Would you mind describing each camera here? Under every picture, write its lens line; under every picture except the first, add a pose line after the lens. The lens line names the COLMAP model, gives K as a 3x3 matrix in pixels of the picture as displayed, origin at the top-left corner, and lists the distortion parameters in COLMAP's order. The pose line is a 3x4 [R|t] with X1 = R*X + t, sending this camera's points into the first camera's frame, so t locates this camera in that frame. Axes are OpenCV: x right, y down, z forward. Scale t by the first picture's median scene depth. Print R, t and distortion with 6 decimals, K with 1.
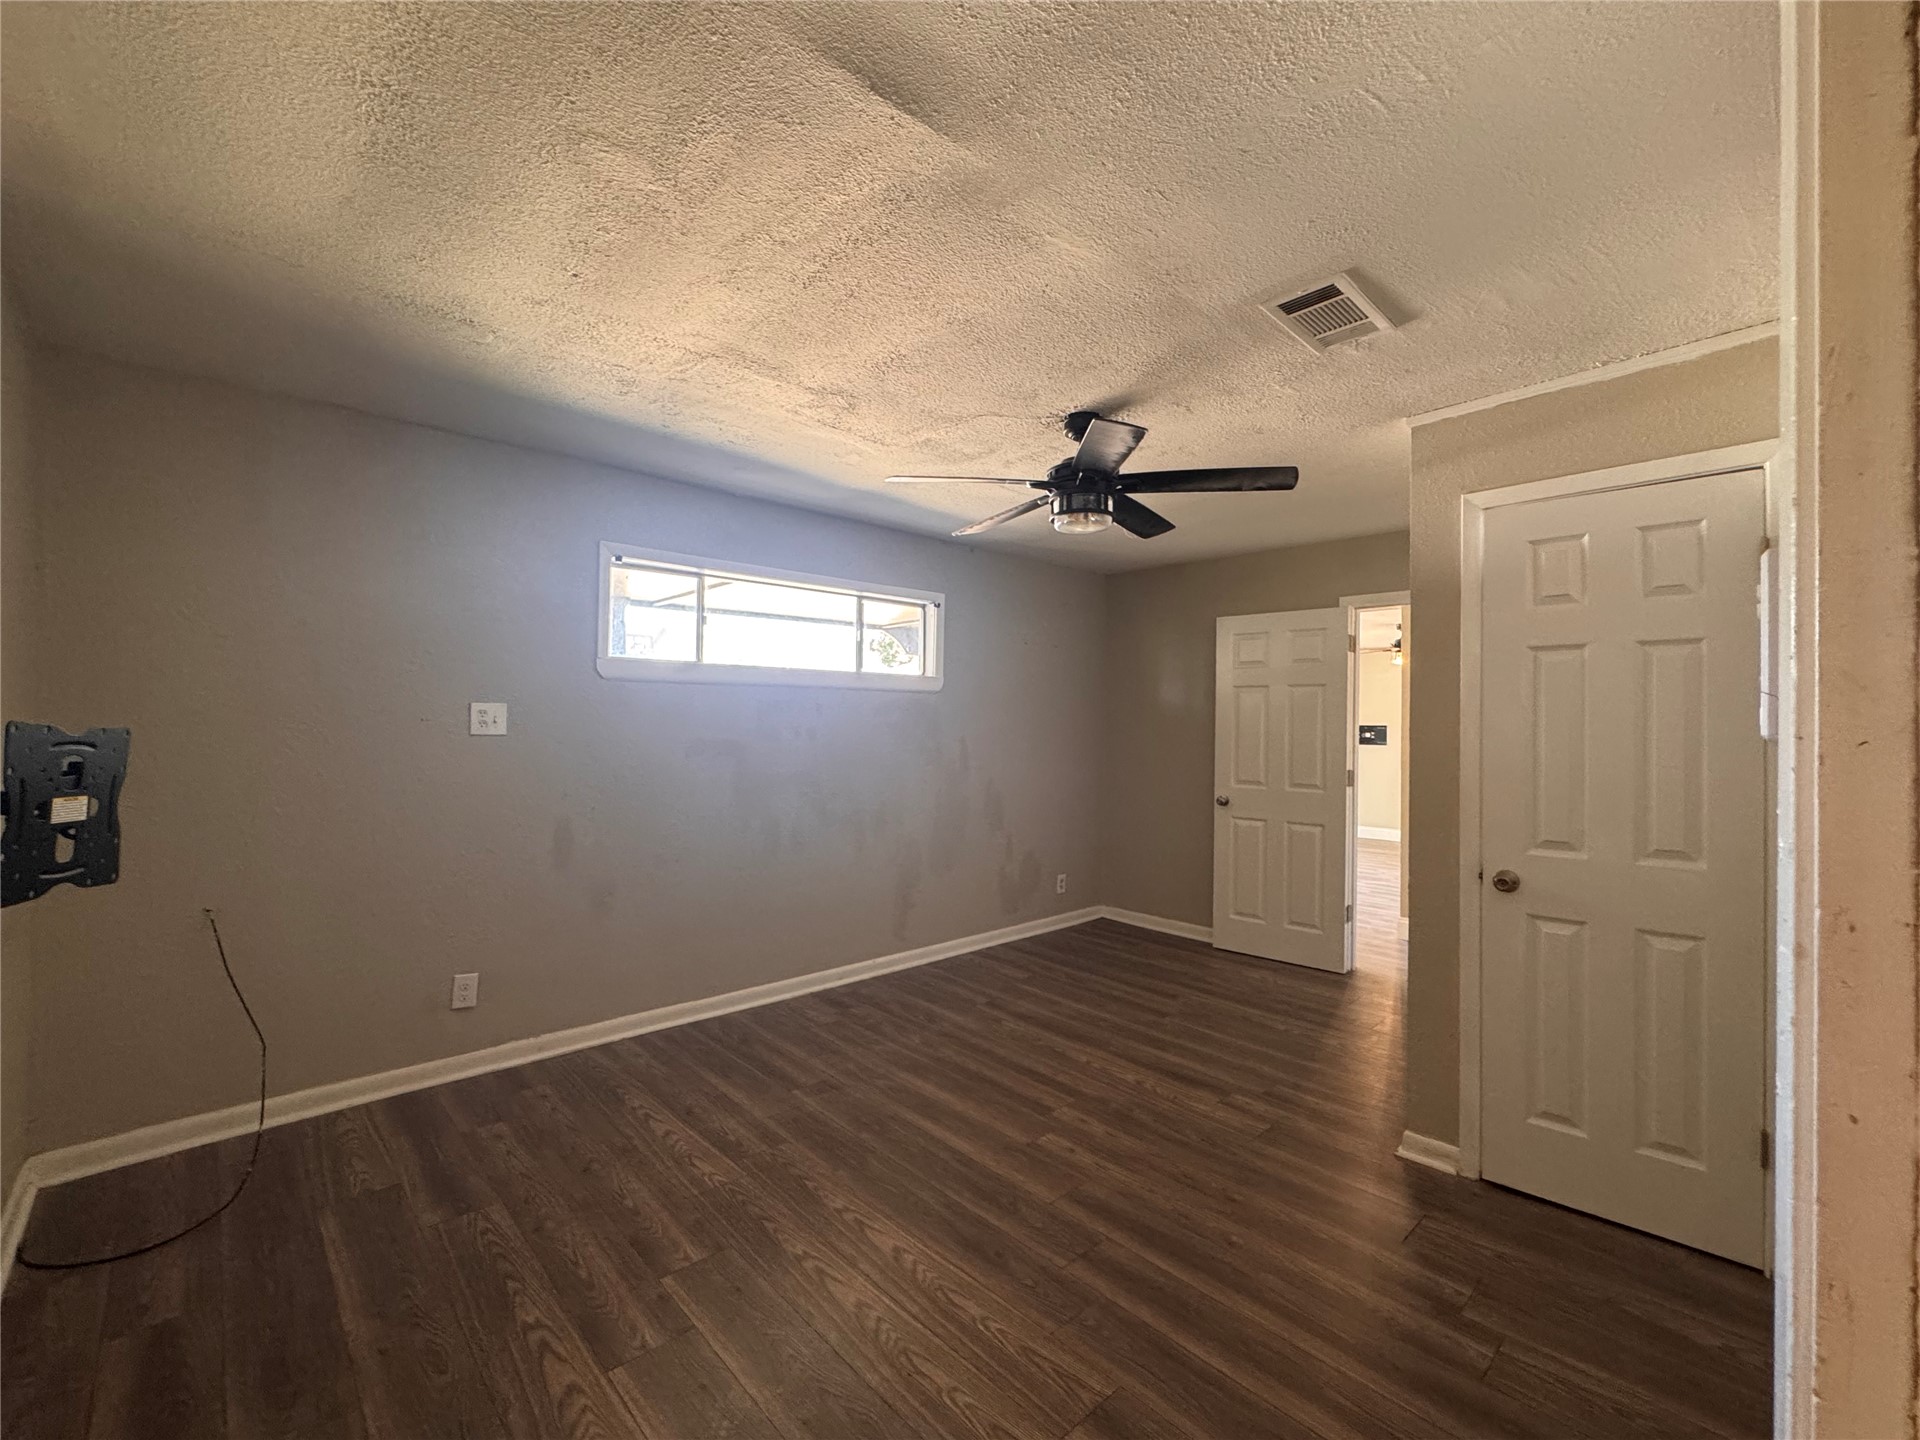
lens RADIAL K [[805.9, 0, 959.1], [0, 805.9, 717.5], [0, 0, 1]] dist [-0.002662, 0.000120]
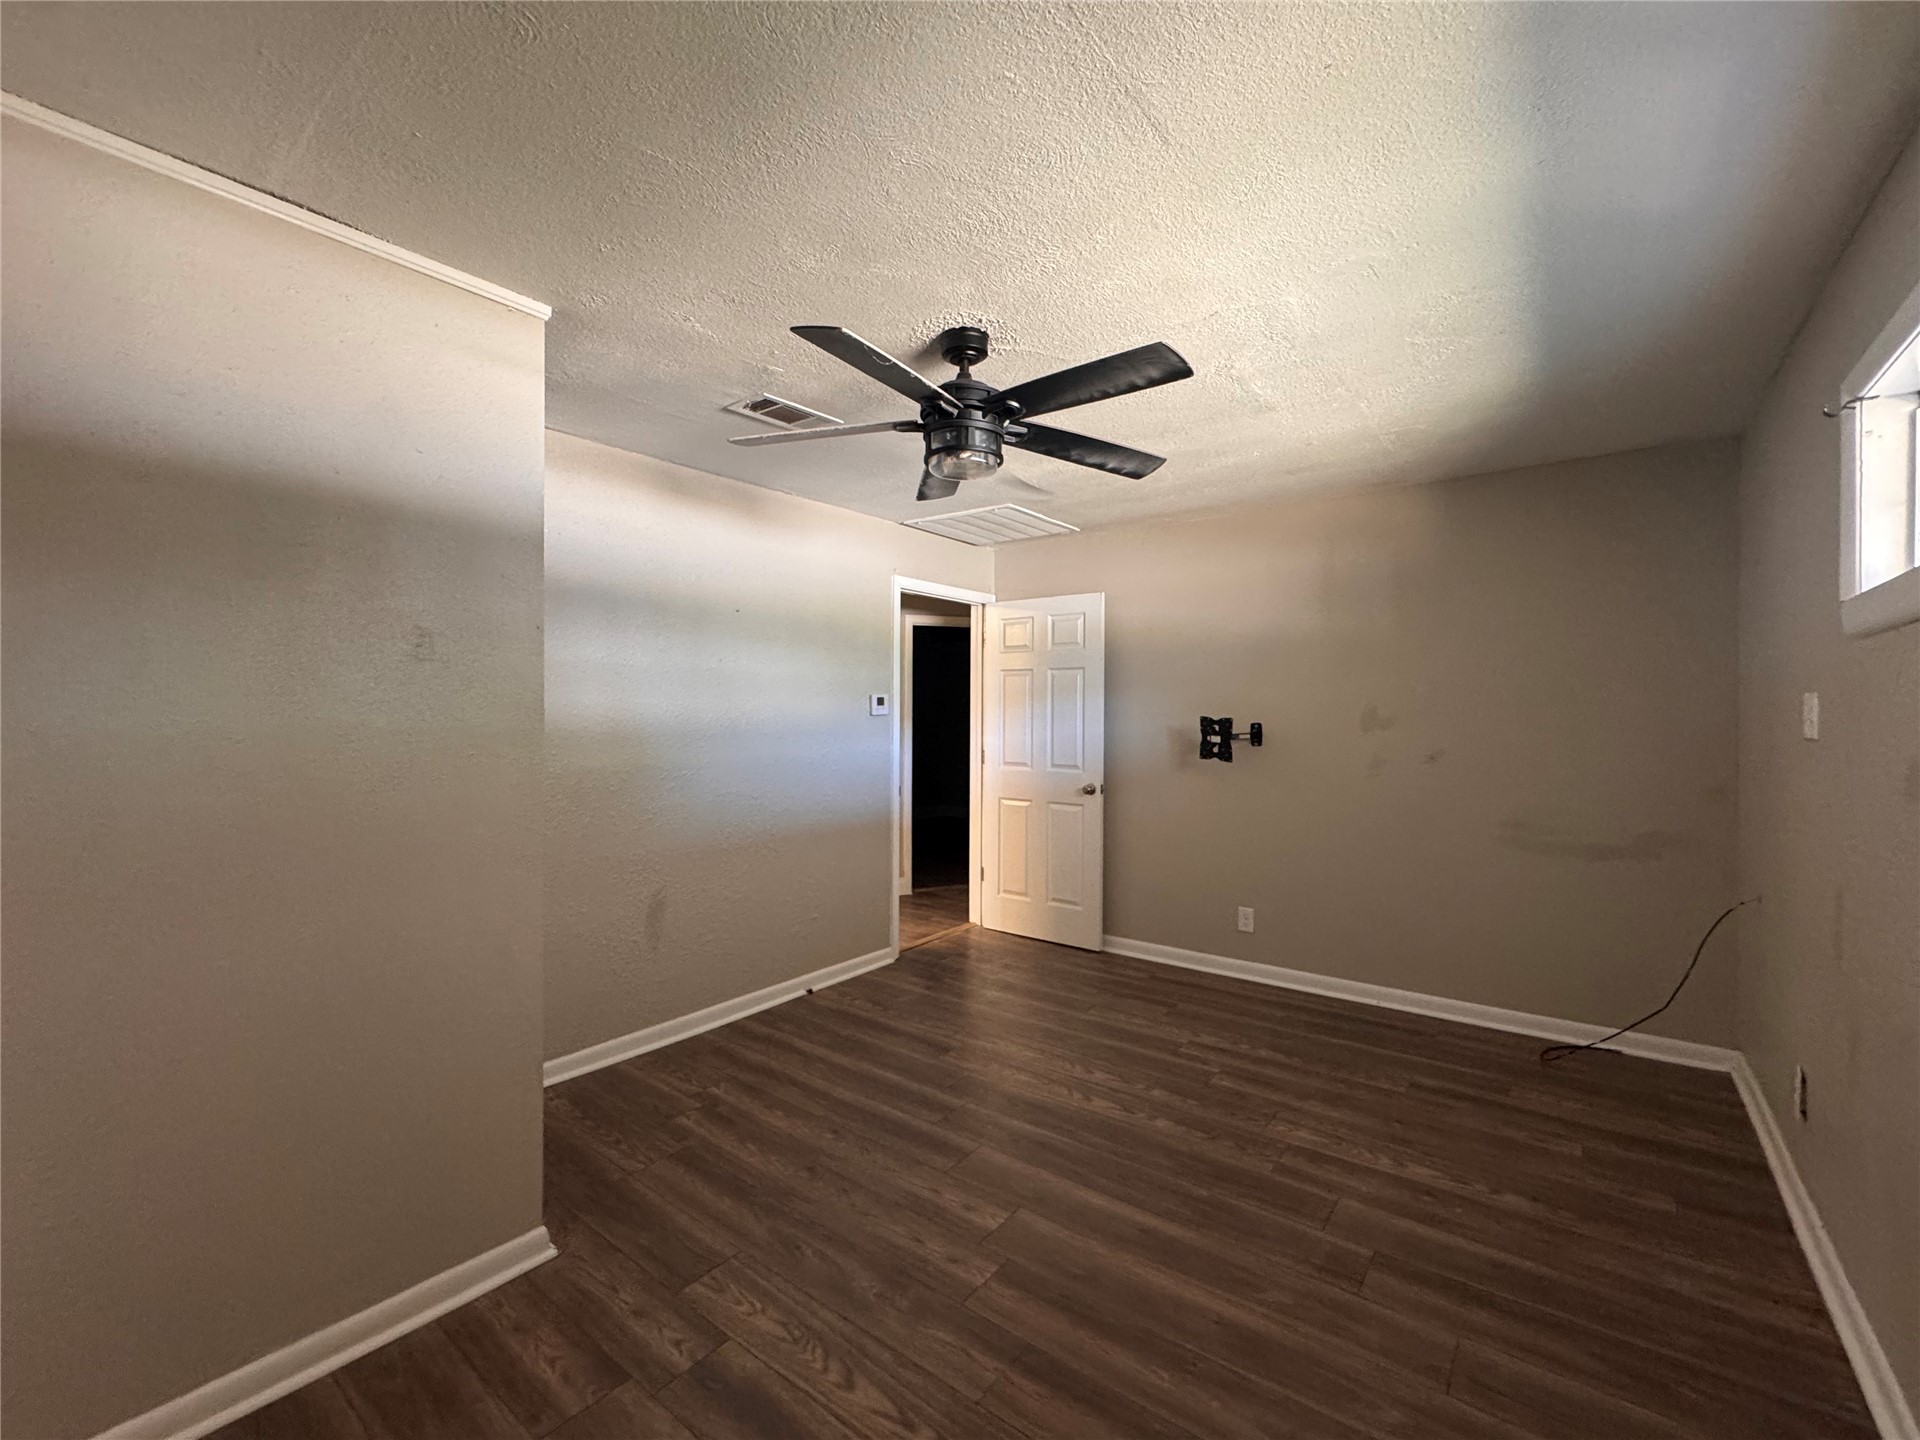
lens RADIAL K [[805.9, 0, 964.7], [0, 805.9, 720.1], [0, 0, 1]] dist [-0.002662, 0.000120]
pose [[-0.986640, -0.014965, -0.162224, 0.313290], [-0.014463, 0.999886, -0.004274, 0.023514], [0.162269, -0.001871, -0.986745, 2.004183]]
